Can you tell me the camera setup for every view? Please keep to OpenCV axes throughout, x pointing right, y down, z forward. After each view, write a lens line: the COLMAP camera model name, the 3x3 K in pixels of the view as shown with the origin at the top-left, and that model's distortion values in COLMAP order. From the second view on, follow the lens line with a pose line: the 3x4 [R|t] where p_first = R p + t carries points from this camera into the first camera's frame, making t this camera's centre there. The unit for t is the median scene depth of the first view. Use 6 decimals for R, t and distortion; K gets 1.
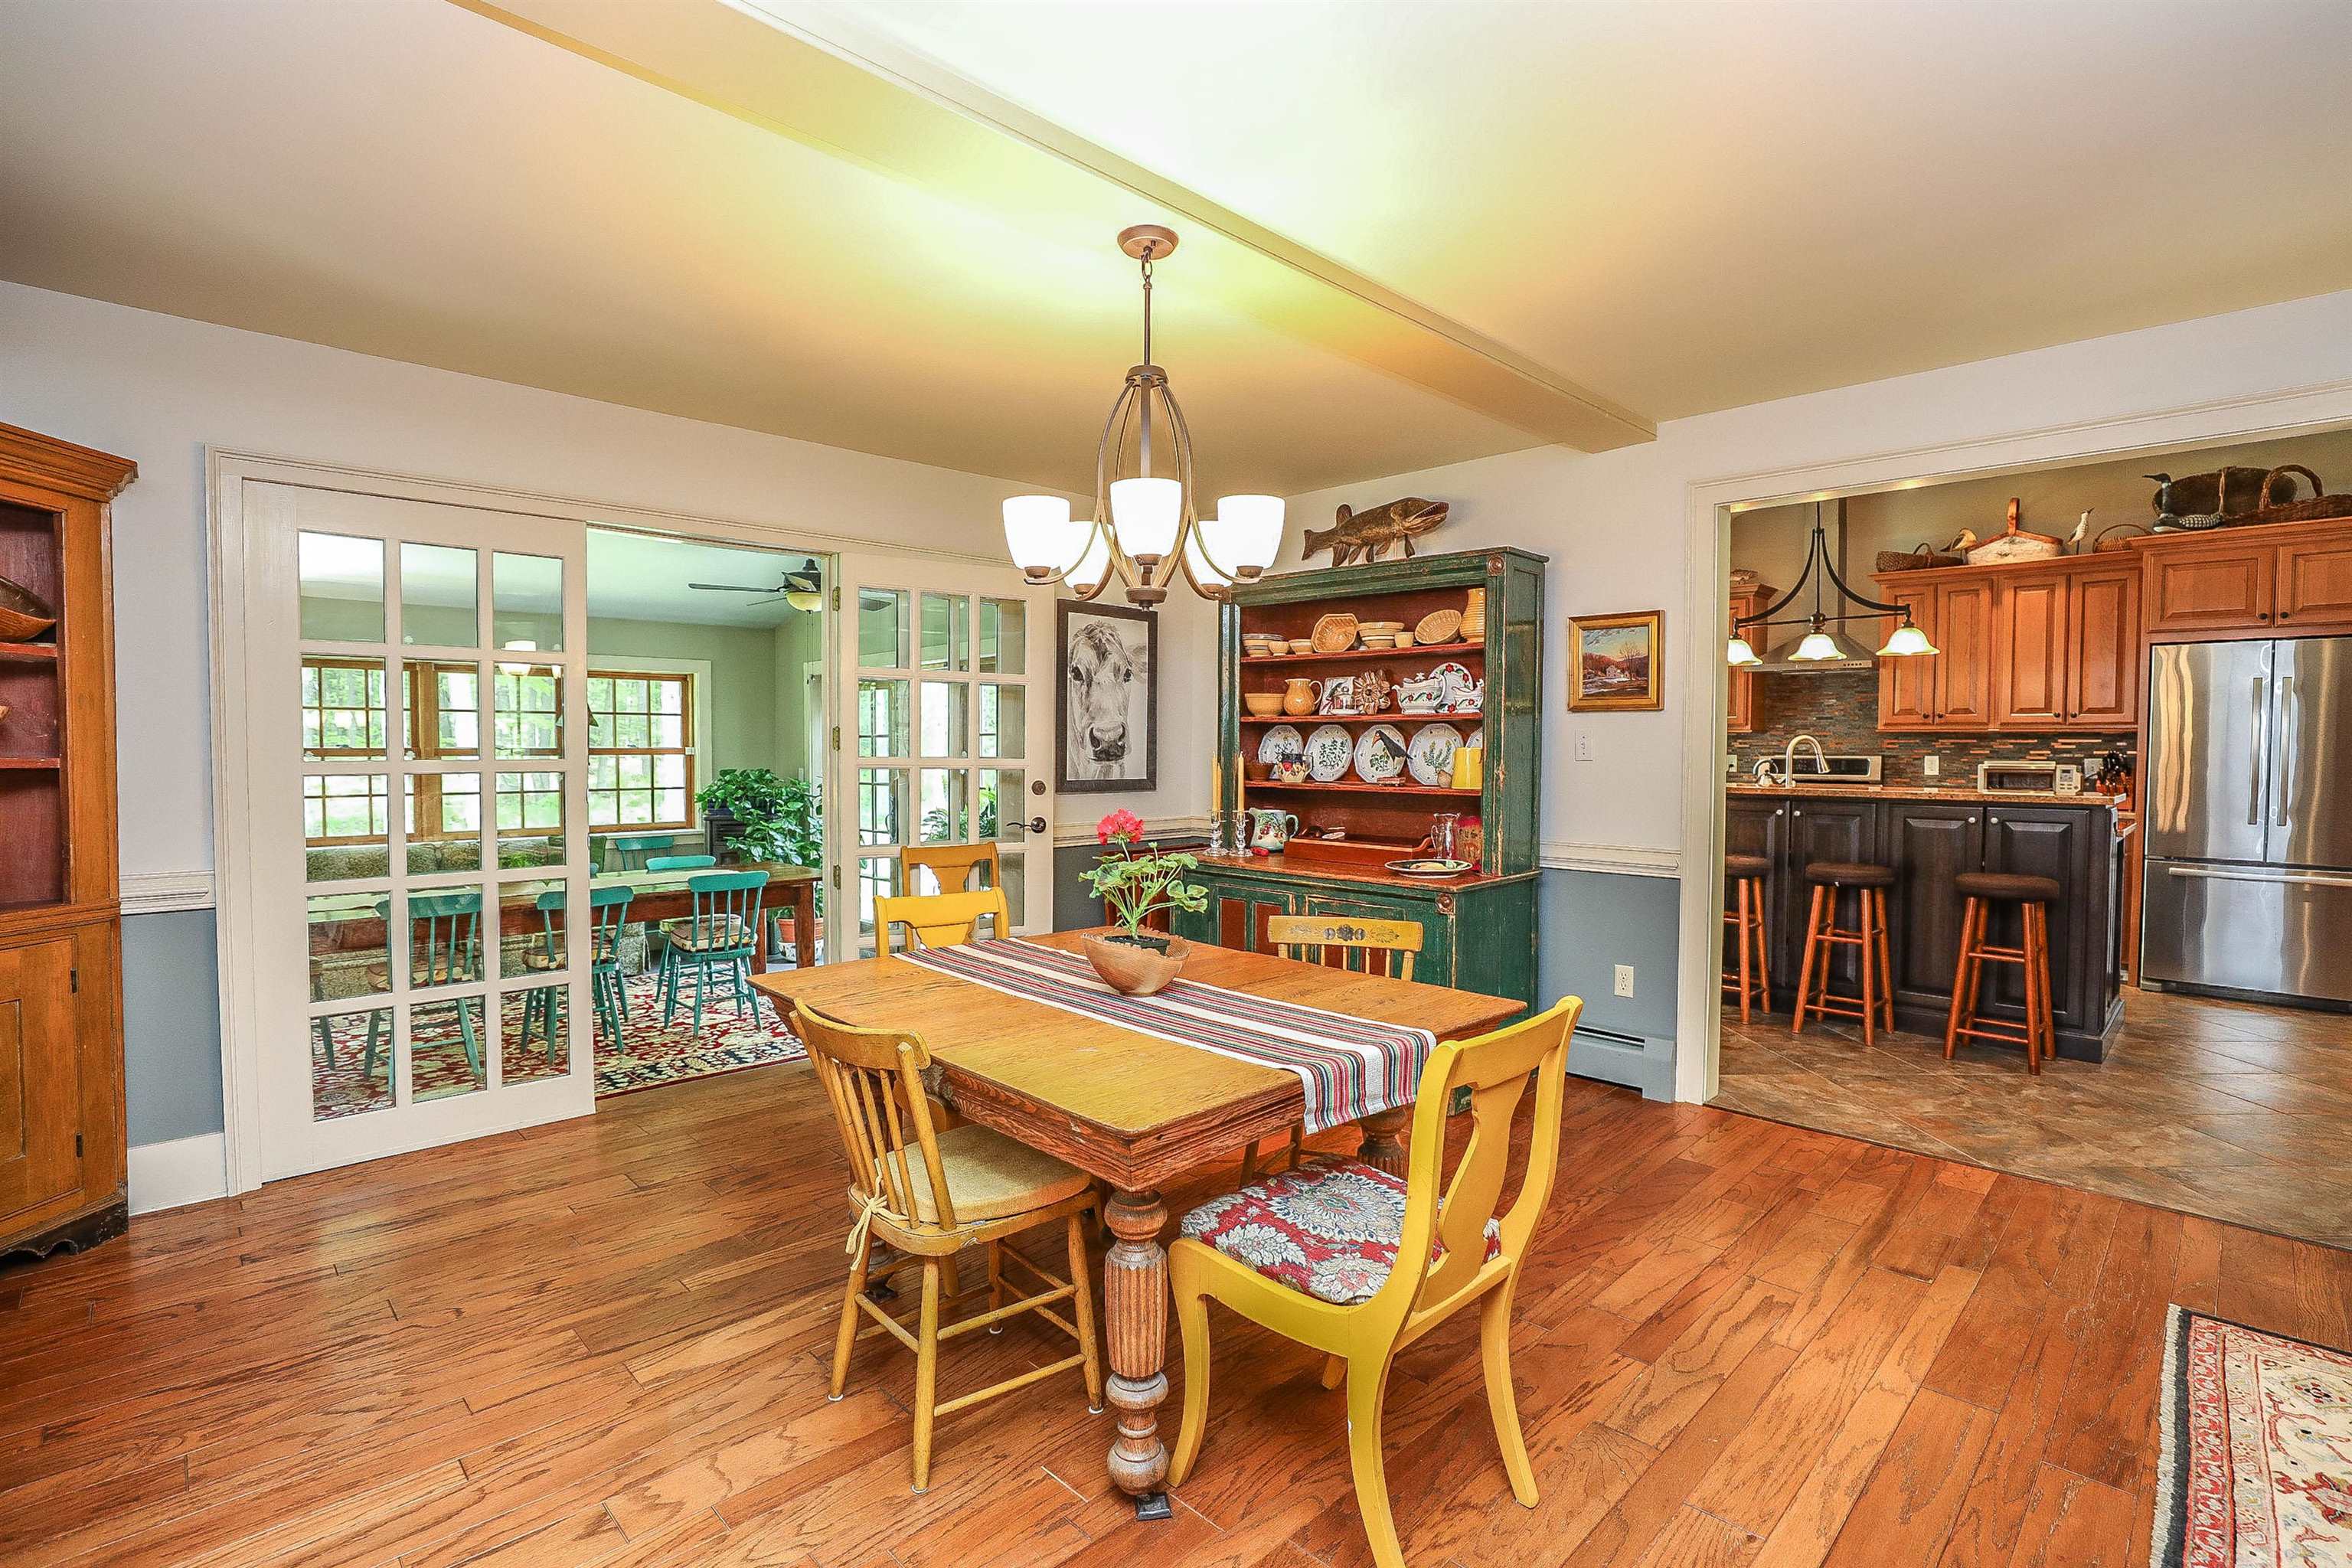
lens RADIAL K [[1075.8, 0, 1177.6], [0, 1075.8, 785.5], [0, 0, 1]] dist [-0.028773, 0.002497]
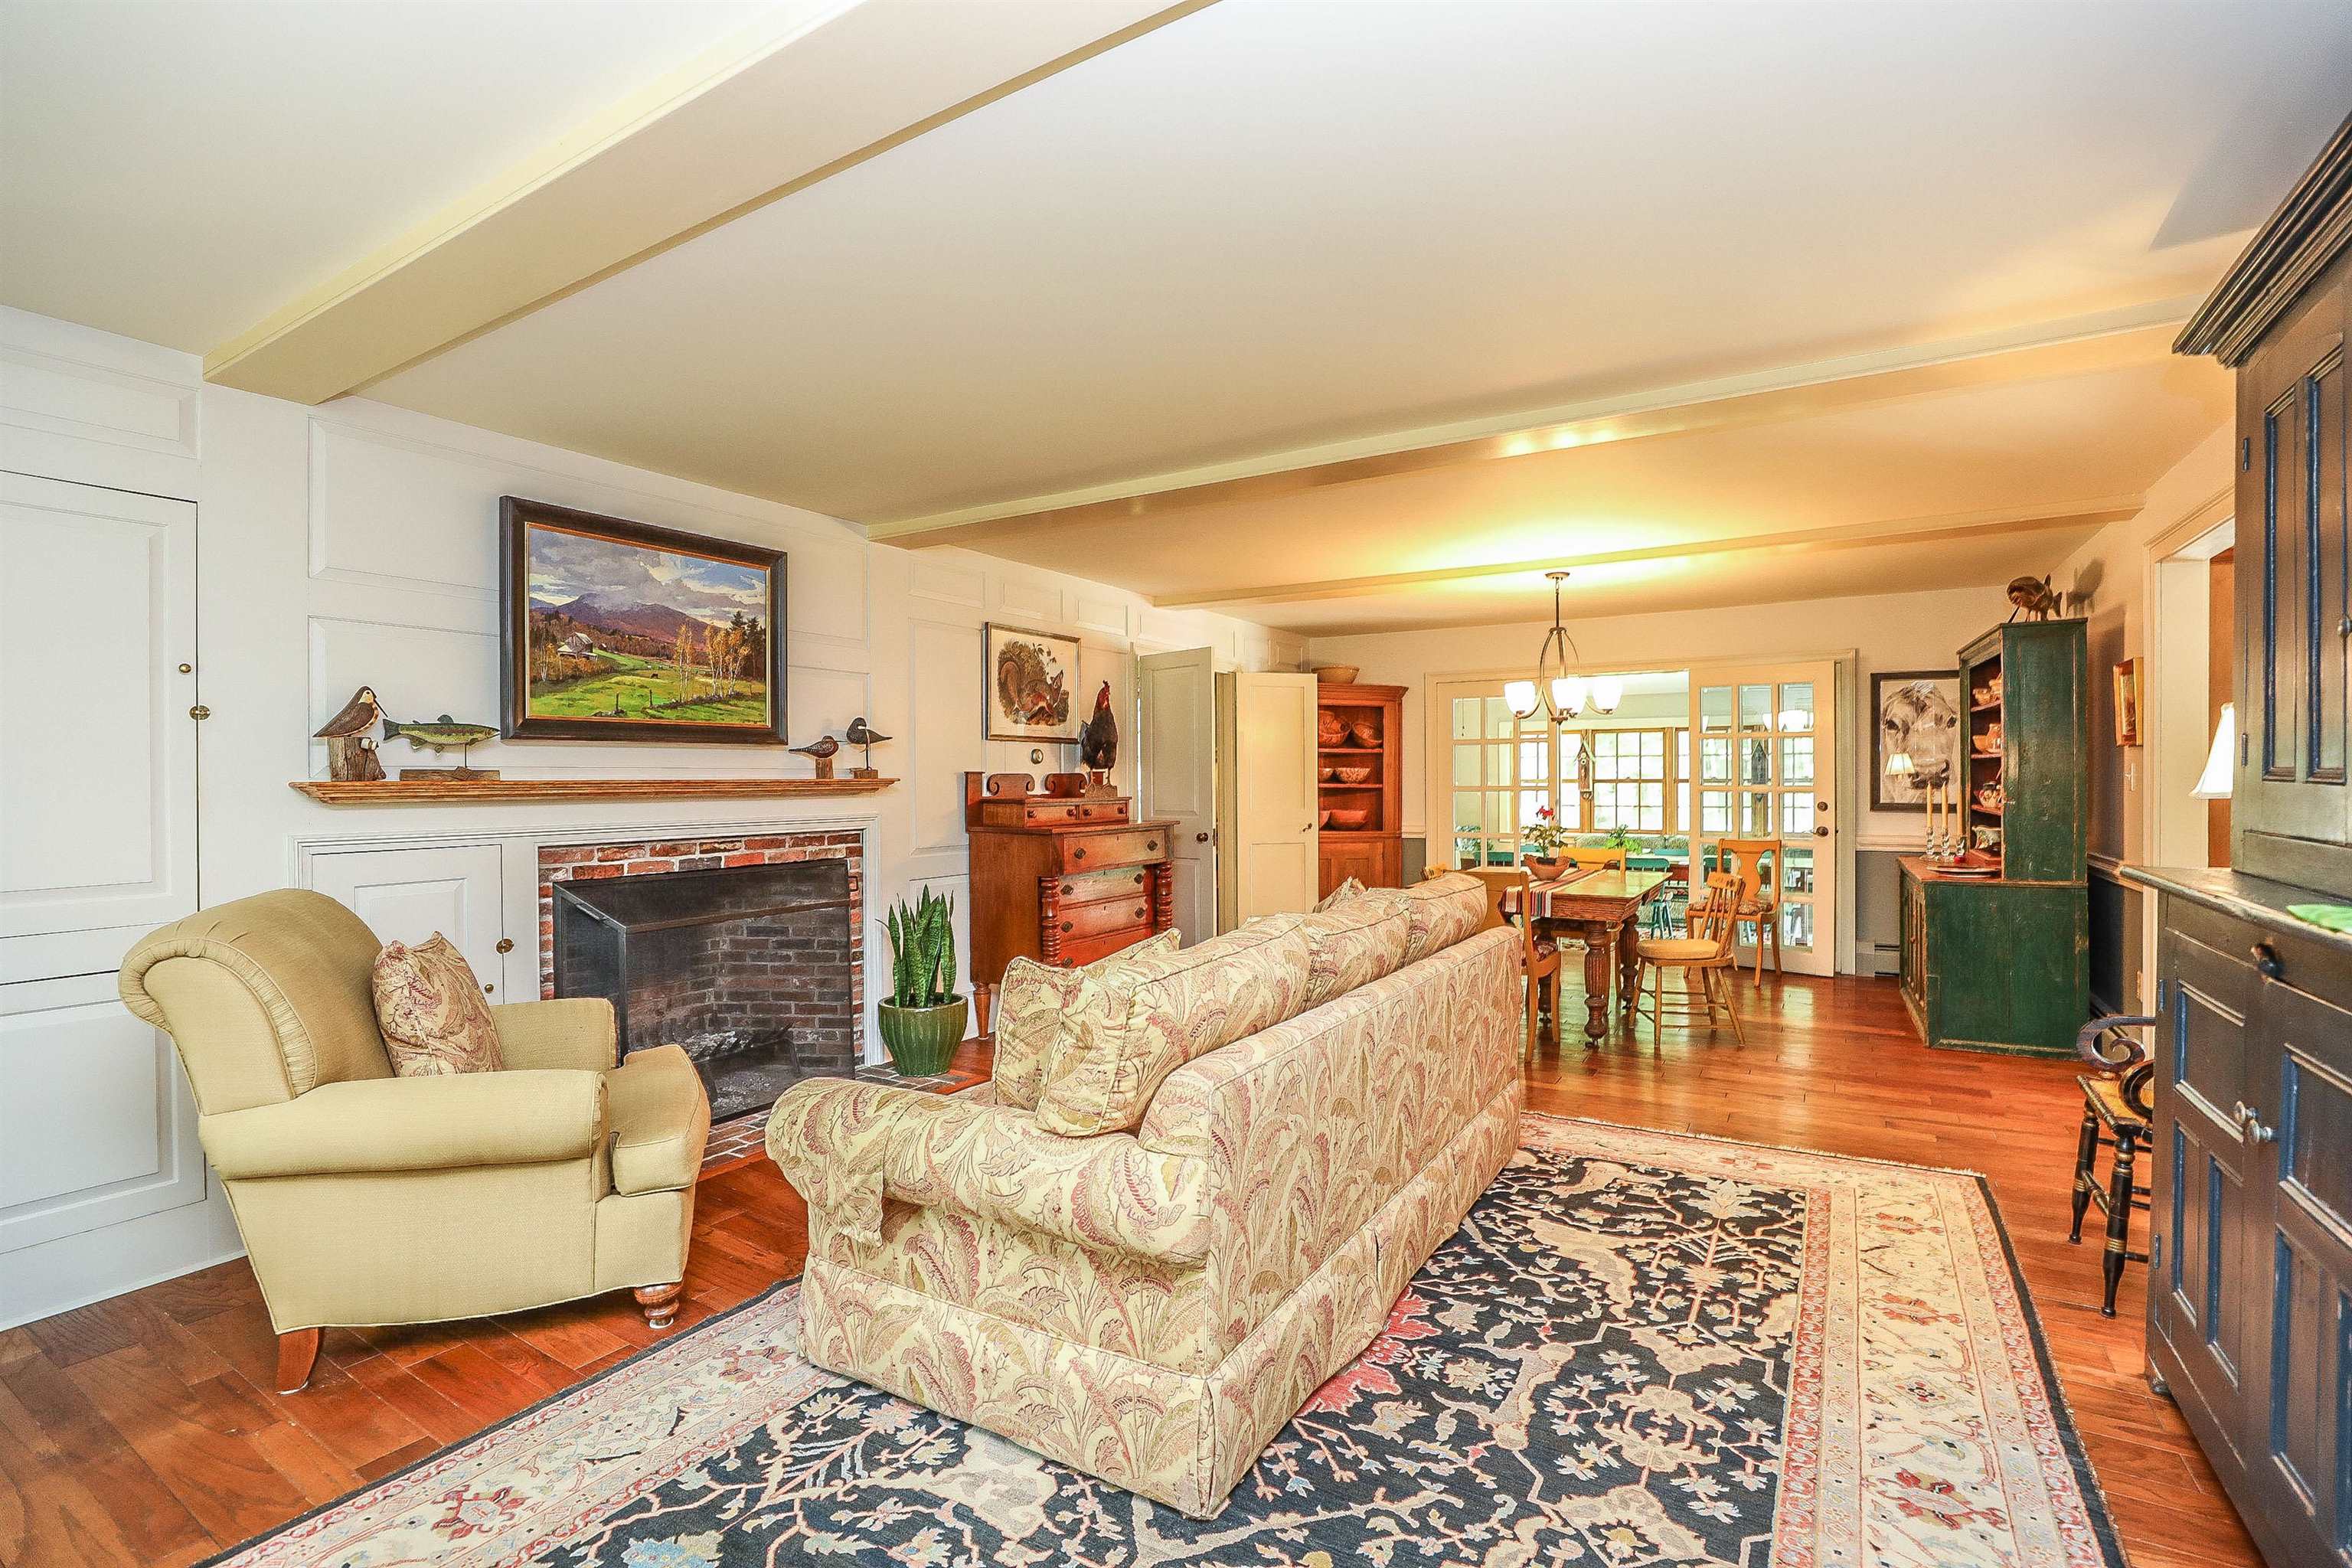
lens RADIAL K [[1075.8, 0, 1174.6], [0, 1075.8, 781.0], [0, 0, 1]] dist [-0.028773, 0.002497]
pose [[0.251970, 0.004690, -0.967724, 0.993759], [-0.022660, 0.999743, -0.001055, -0.010353], [0.967470, 0.022195, 0.252011, -0.224421]]
